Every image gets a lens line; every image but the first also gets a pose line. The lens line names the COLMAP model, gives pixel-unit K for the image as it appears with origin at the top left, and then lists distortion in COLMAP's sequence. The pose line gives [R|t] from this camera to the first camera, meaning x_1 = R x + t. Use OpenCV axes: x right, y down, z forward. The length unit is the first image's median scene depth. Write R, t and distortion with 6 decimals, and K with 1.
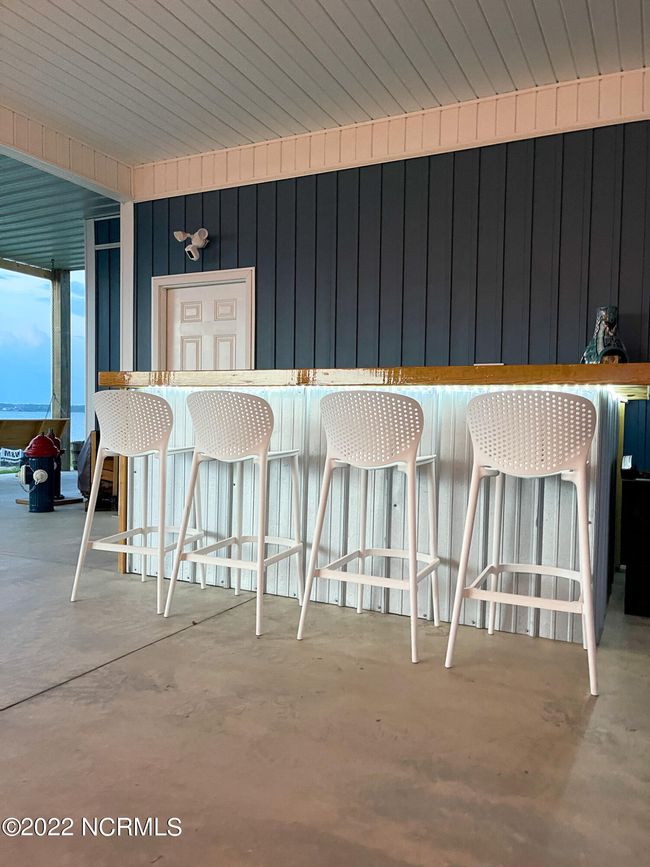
lens RADIAL K [[655.6, 0, 325.2], [0, 655.6, 437.6], [0, 0, 1]] dist [0.038375, 0.003512]
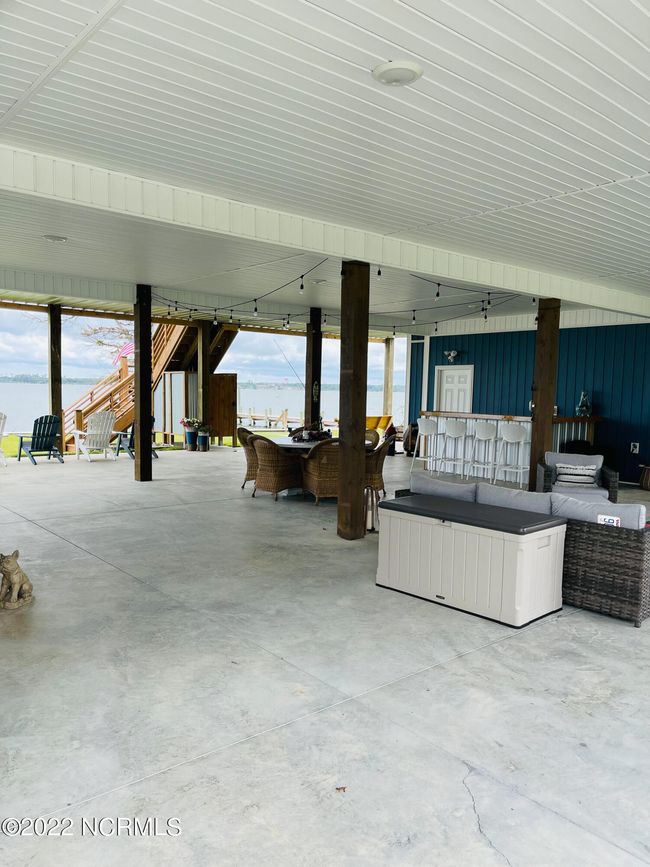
lens RADIAL K [[655.6, 0, 330.4], [0, 655.6, 459.0], [0, 0, 1]] dist [0.038375, 0.003512]
pose [[0.918787, 0.049873, -0.391591, 0.404339], [-0.026759, 0.997574, 0.064266, -0.035607], [0.393846, -0.048569, 0.917892, -1.620632]]
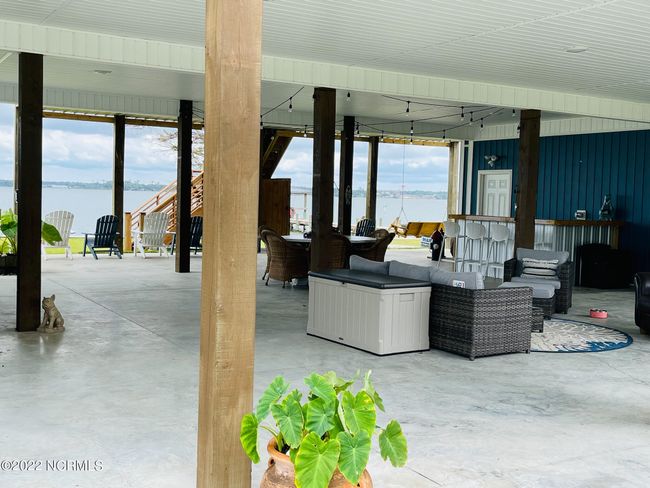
lens RADIAL K [[777.7, 0, 324.5], [0, 777.7, 244.8], [0, 0, 1]] dist [0.068554, 0.000000]
pose [[0.838012, 0.045772, -0.543729, 0.949987], [-0.038903, 0.998951, 0.024134, -0.003847], [0.544263, 0.000928, 0.838914, -1.979587]]
